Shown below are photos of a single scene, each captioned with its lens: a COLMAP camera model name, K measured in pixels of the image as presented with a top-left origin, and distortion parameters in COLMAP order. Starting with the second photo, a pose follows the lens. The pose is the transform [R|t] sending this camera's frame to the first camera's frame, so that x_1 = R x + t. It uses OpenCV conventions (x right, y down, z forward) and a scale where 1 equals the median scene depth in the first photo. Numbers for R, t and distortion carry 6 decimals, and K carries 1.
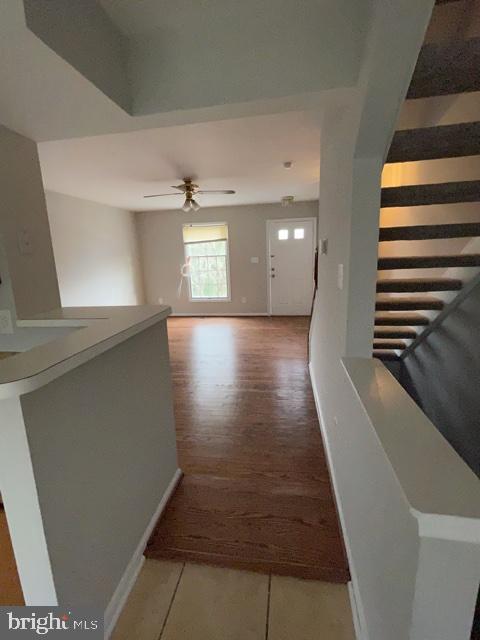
lens RADIAL K [[296.0, 0, 239.7], [0, 296.0, 314.2], [0, 0, 1]] dist [-0.005848, 0.004064]
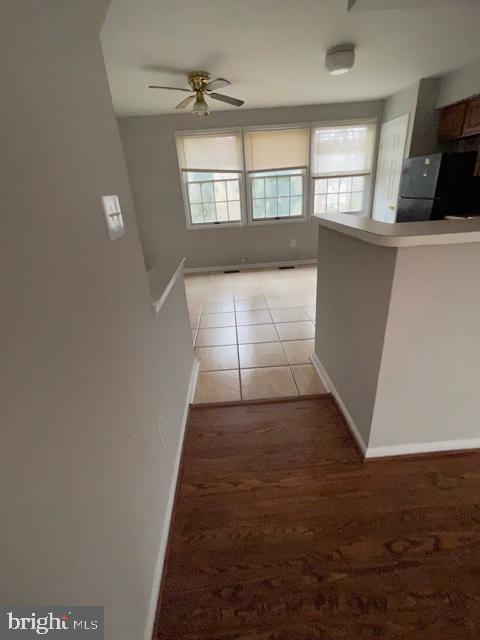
lens RADIAL K [[296.0, 0, 239.7], [0, 296.0, 314.2], [0, 0, 1]] dist [-0.005848, 0.004064]
pose [[-0.976484, 0.162642, -0.141515, 0.069761], [0.050551, 0.810842, 0.583078, -0.099992], [0.209579, 0.562212, -0.799996, 0.537826]]
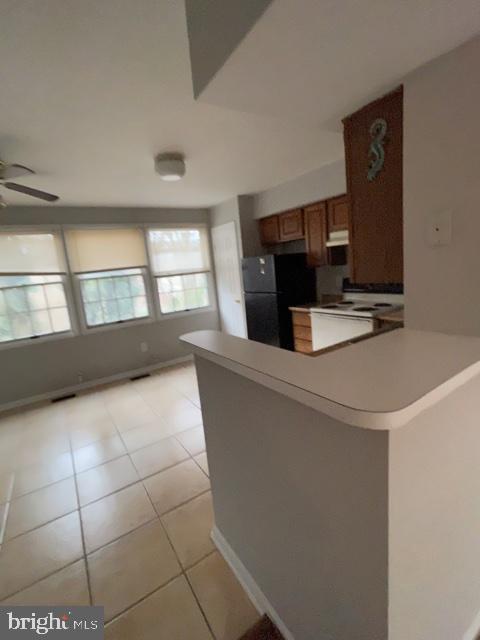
lens RADIAL K [[296.0, 0, 239.7], [0, 296.0, 314.2], [0, 0, 1]] dist [-0.005848, 0.004064]
pose [[-0.743527, 0.207352, -0.635745, 0.029488], [-0.025265, 0.941321, 0.336565, -0.088012], [0.668228, 0.266307, -0.694660, 0.391108]]
